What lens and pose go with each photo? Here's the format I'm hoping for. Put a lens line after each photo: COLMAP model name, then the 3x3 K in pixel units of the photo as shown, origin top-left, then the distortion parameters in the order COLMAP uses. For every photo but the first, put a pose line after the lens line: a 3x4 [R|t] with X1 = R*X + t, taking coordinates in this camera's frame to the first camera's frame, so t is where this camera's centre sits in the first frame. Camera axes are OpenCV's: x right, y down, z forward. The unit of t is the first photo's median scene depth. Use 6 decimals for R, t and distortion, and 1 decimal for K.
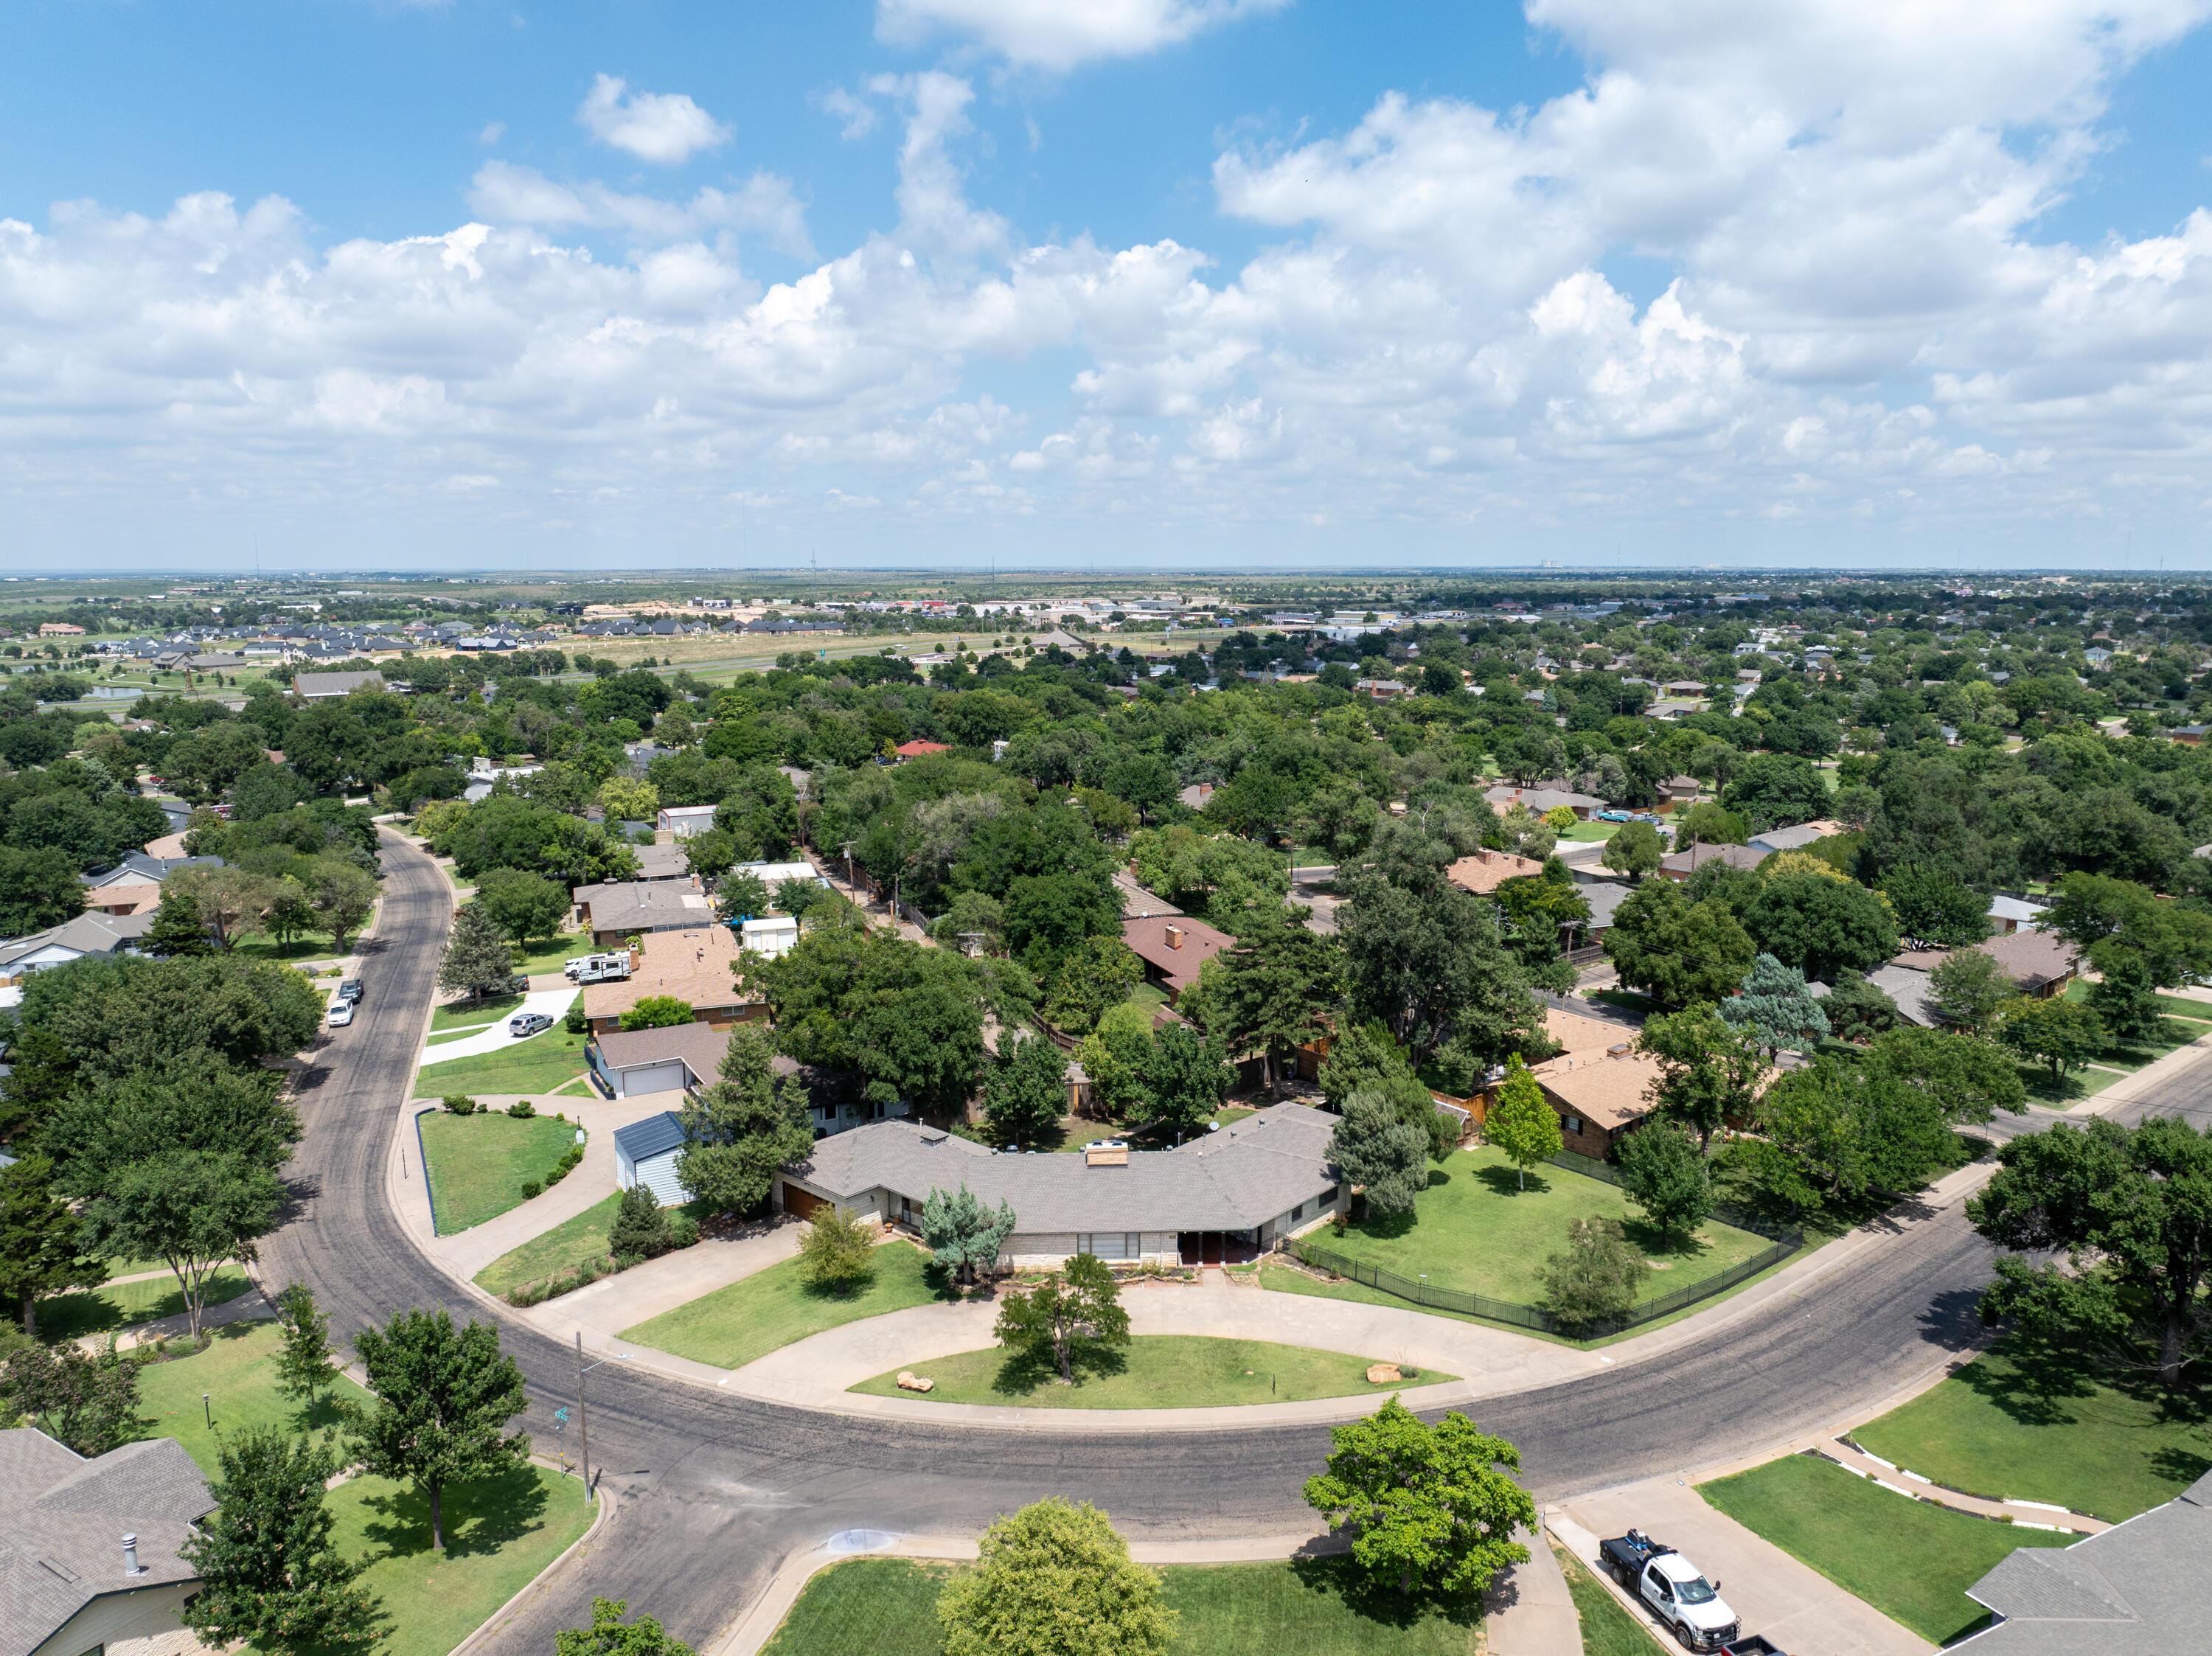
lens RADIAL K [[1571.2, 0, 1117.3], [0, 1571.2, 834.9], [0, 0, 1]] dist [-0.012304, -0.041381]
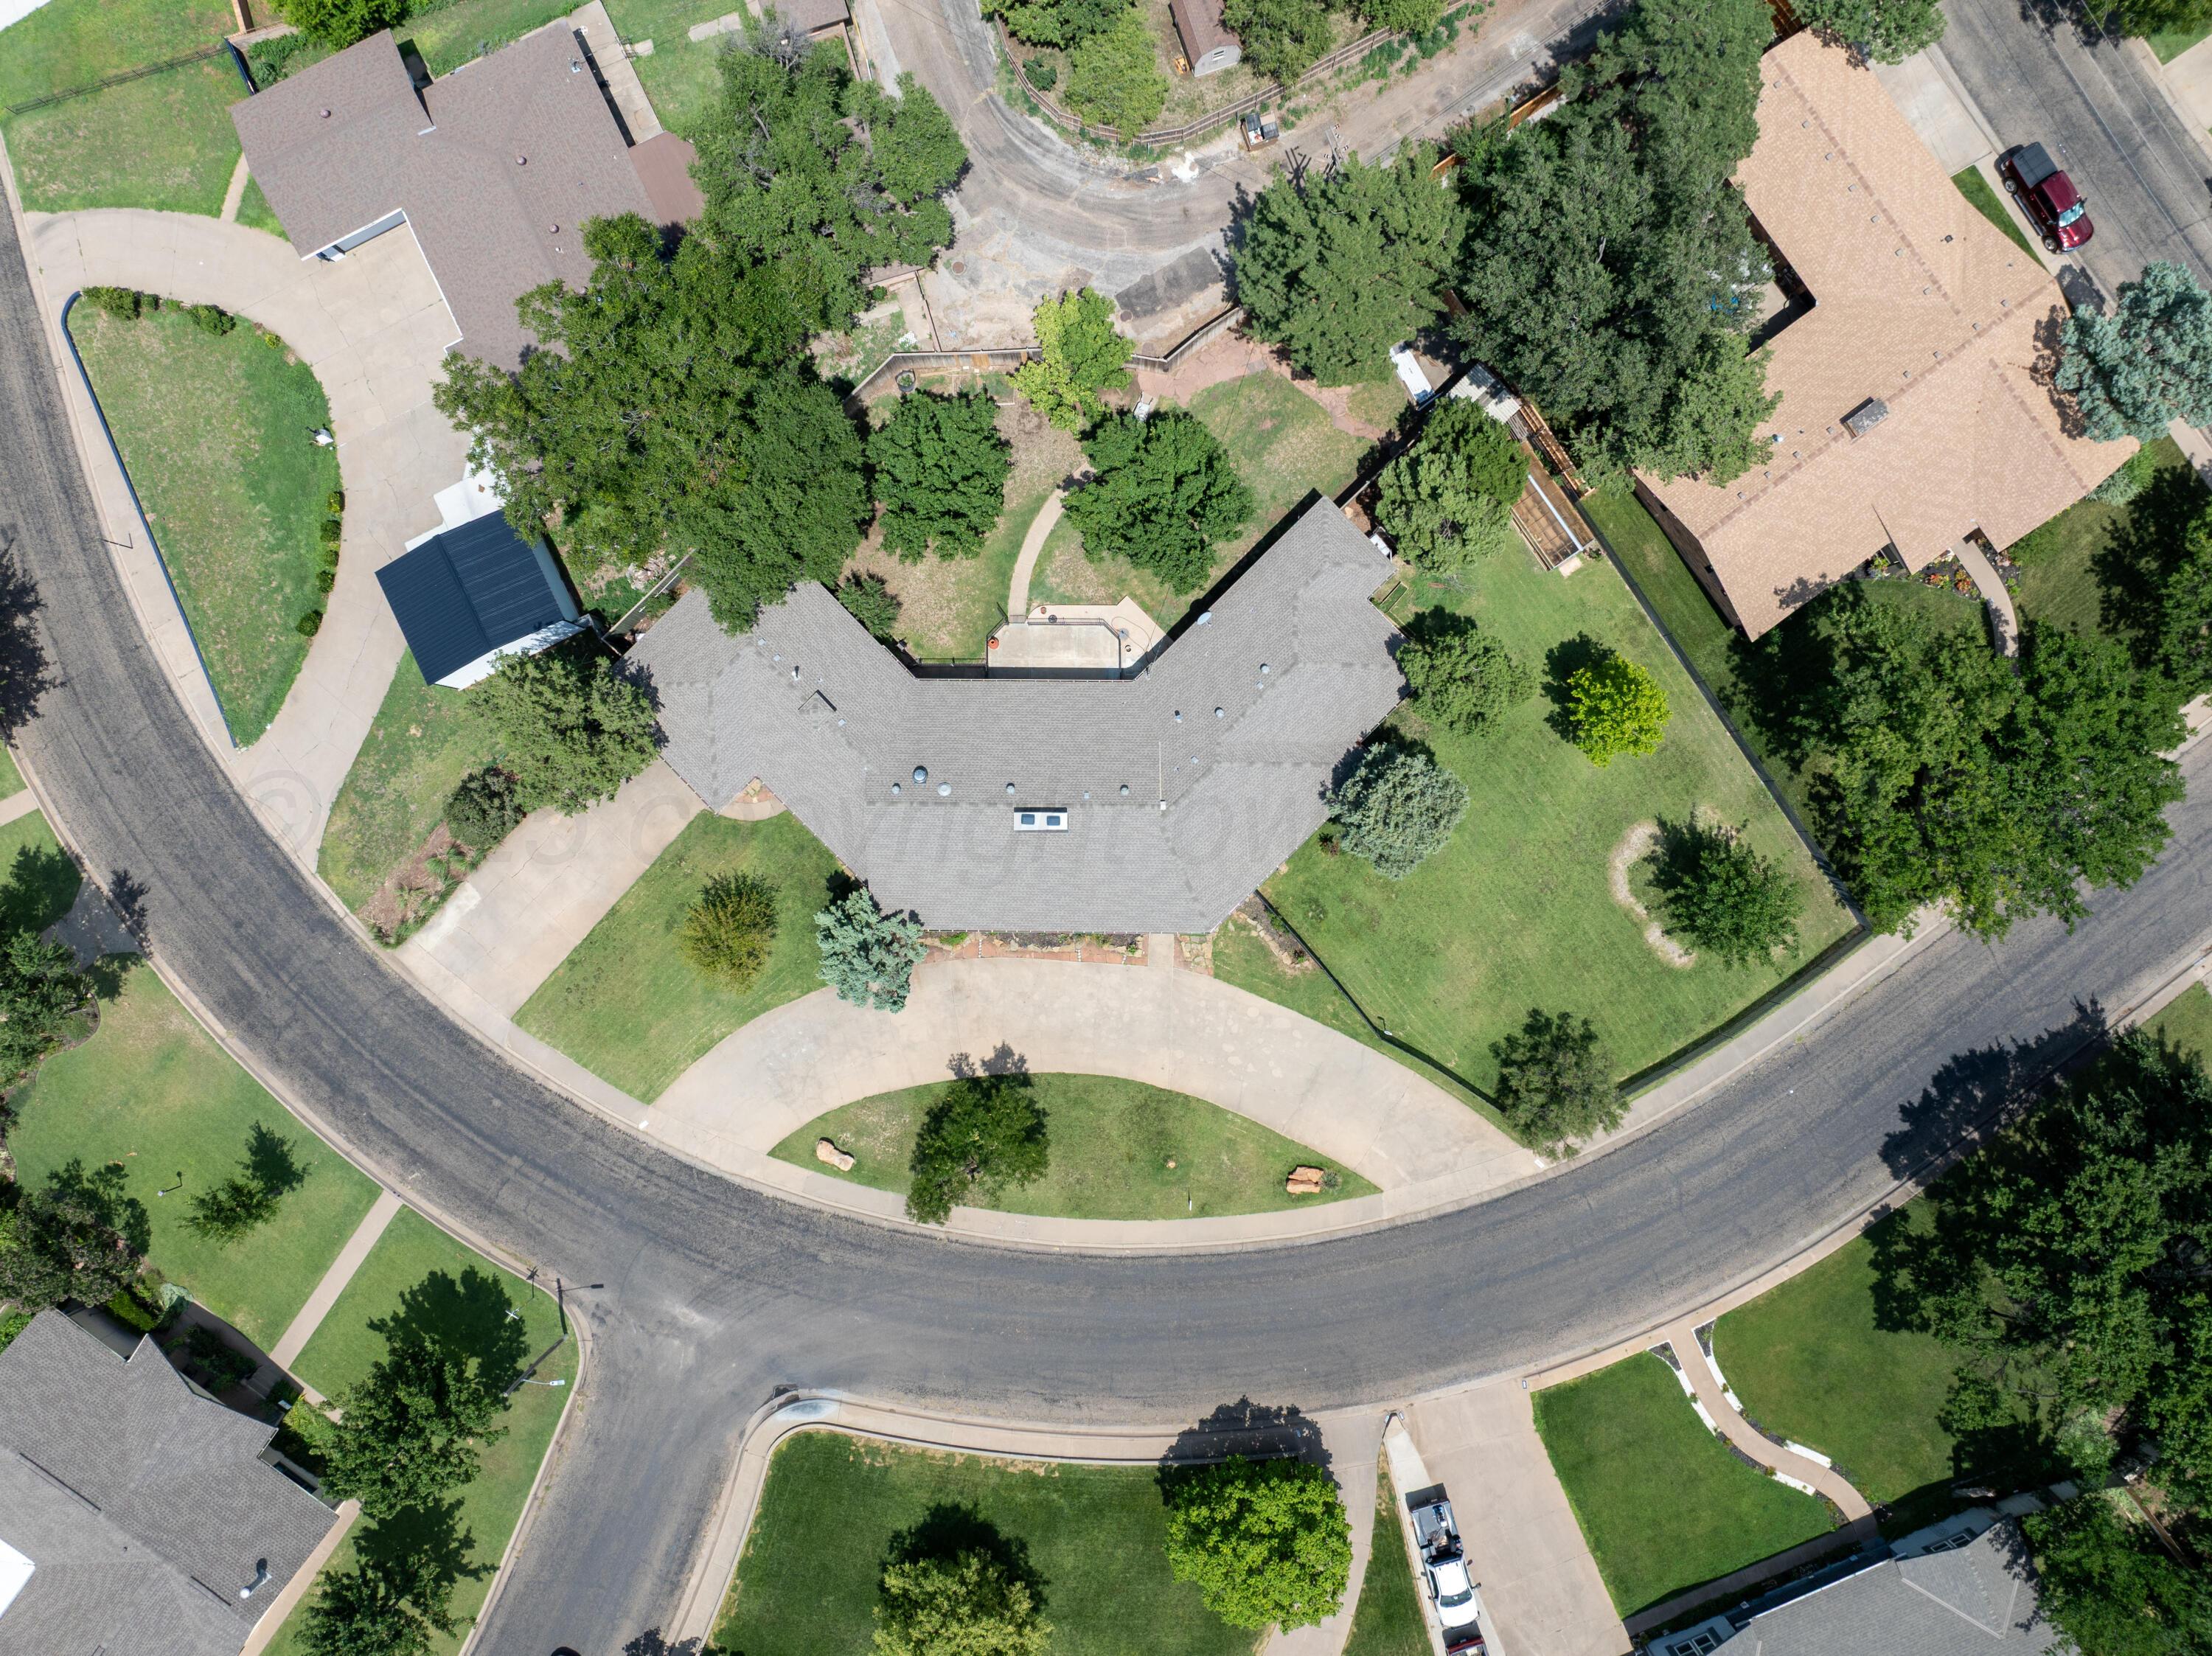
lens RADIAL K [[1554.6, 0, 1113.8], [0, 1554.6, 827.4], [0, 0, 1]] dist [-0.032998, -0.004448]
pose [[0.998155, 0.060669, 0.002236, 0.022802], [-0.013752, 0.190070, 0.981674, -0.452702], [0.059132, -0.979894, 0.190554, 0.699863]]
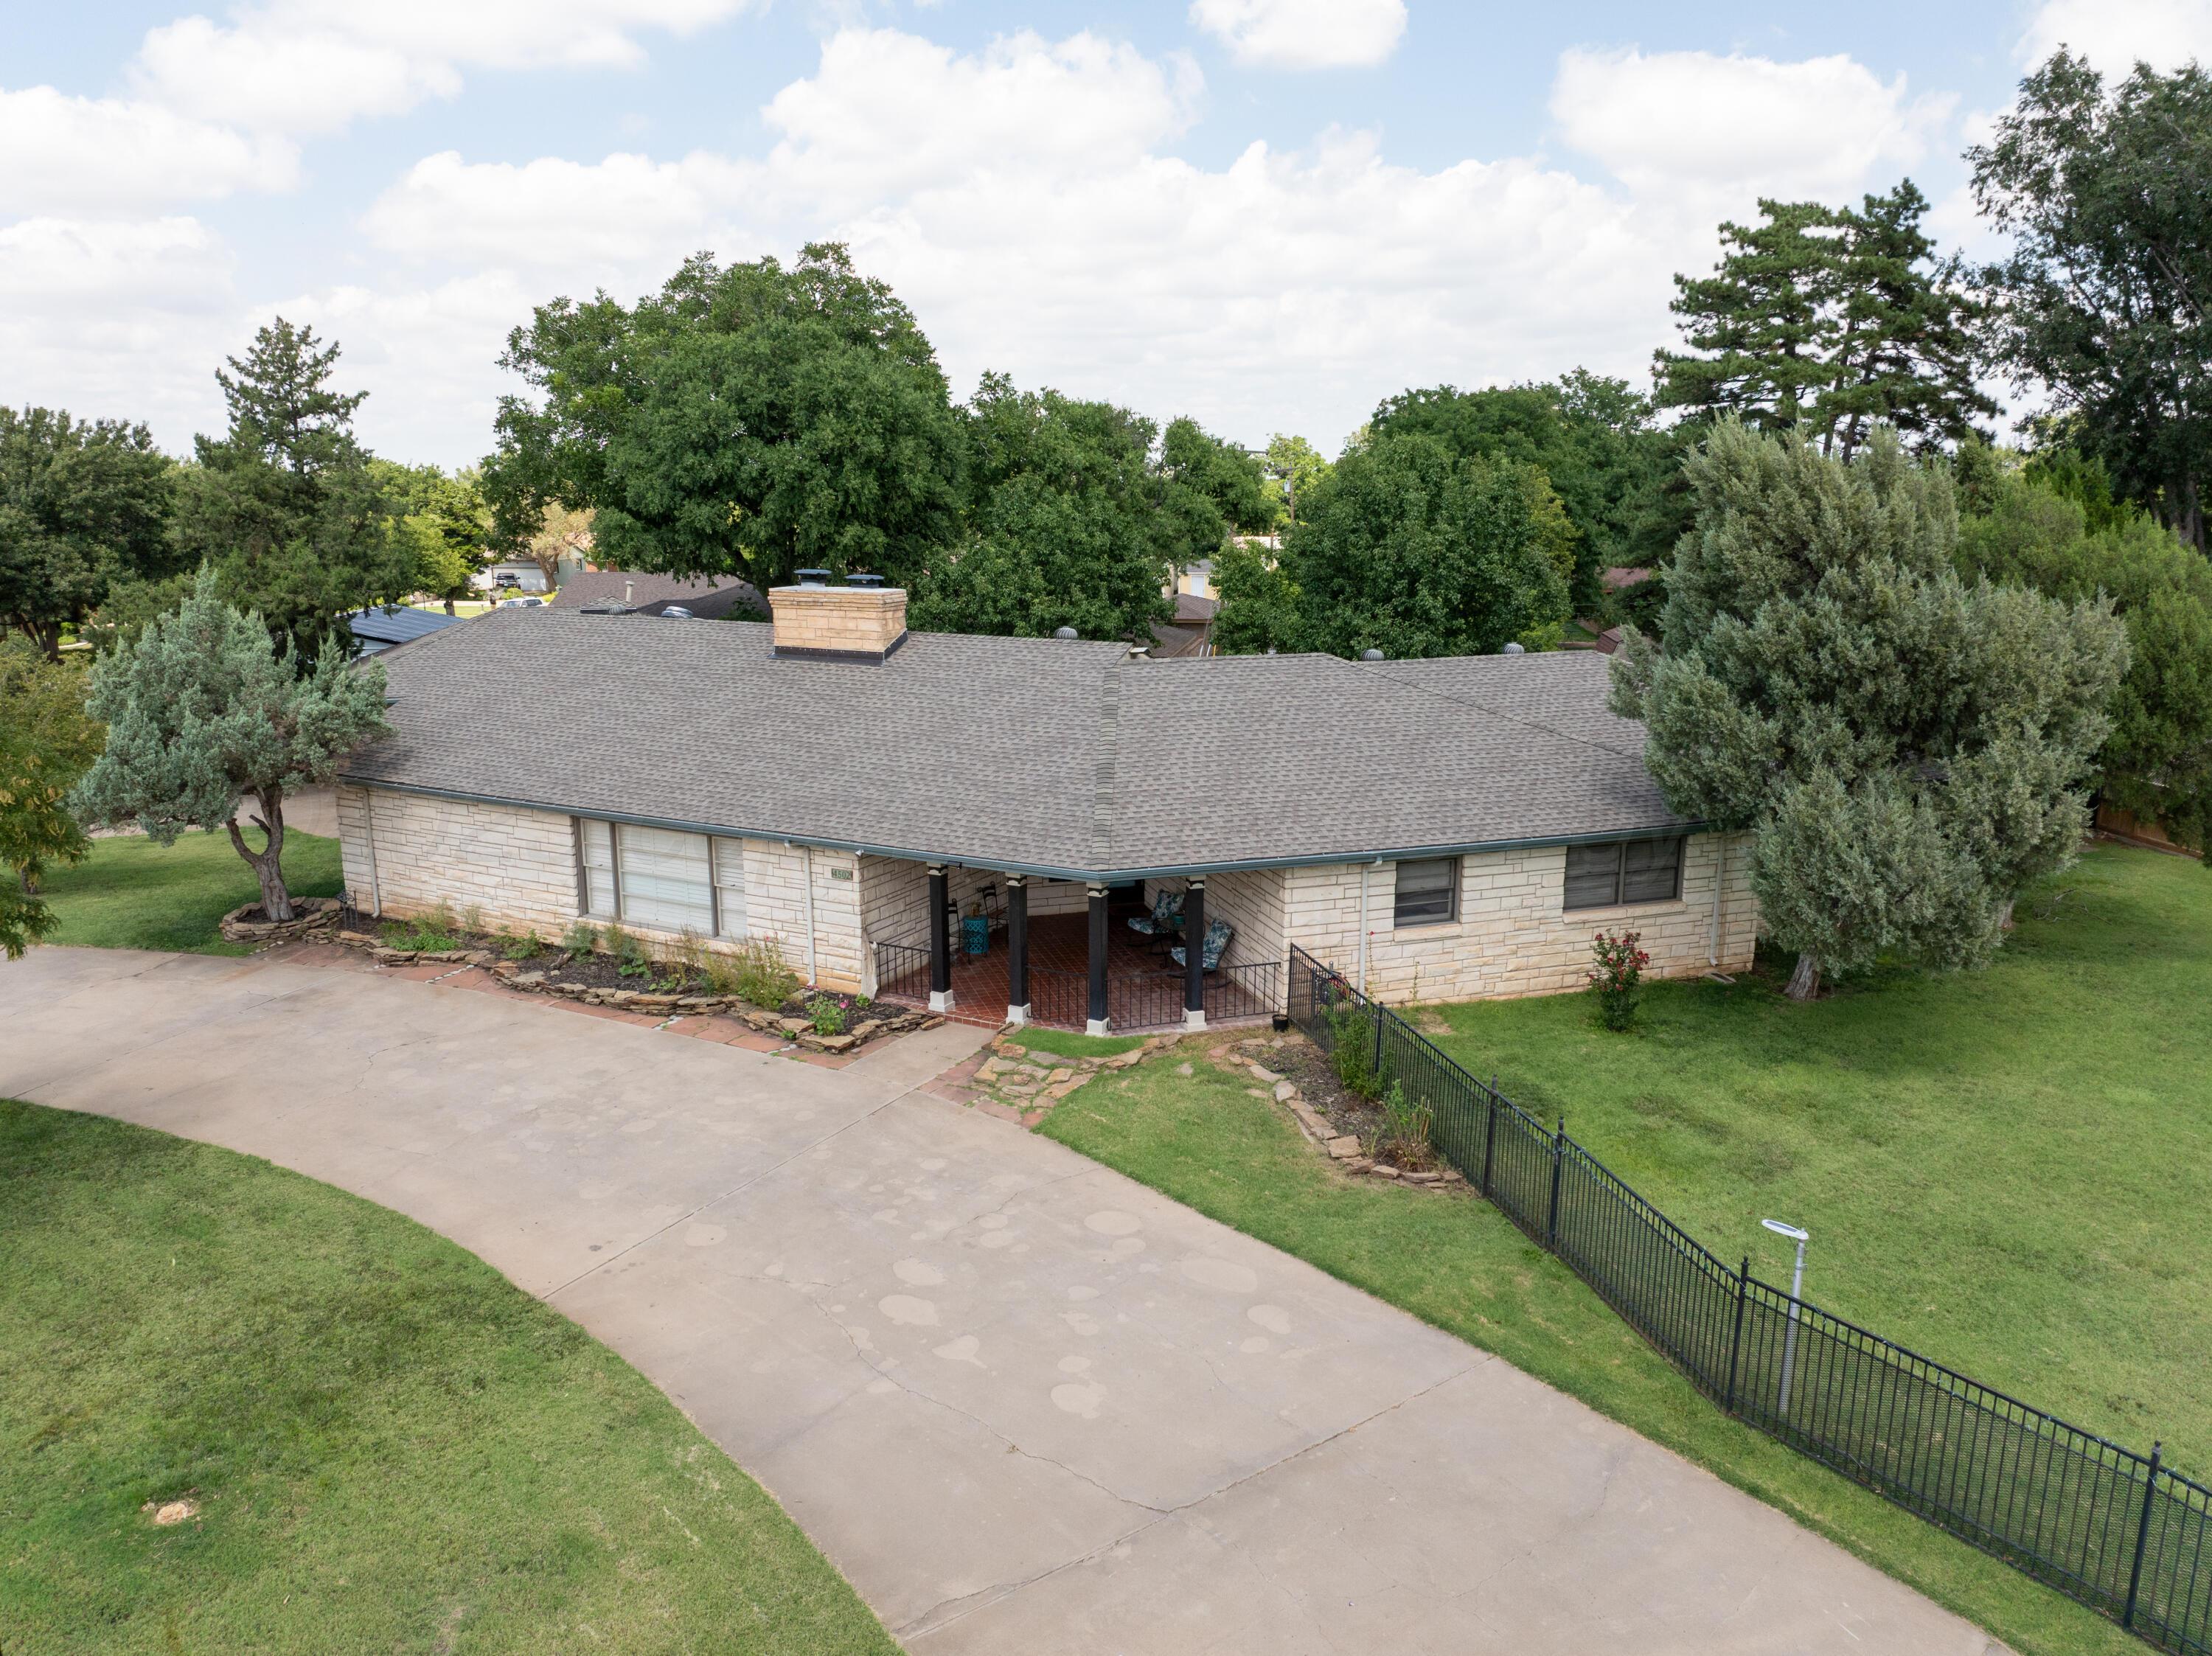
lens RADIAL K [[1571.2, 0, 1117.3], [0, 1571.2, 834.9], [0, 0, 1]] dist [-0.012304, -0.041381]
pose [[0.863616, 0.110897, -0.491802, 0.156437], [-0.086209, 0.993623, 0.072669, 0.178949], [0.496725, -0.020361, 0.867669, 0.629980]]
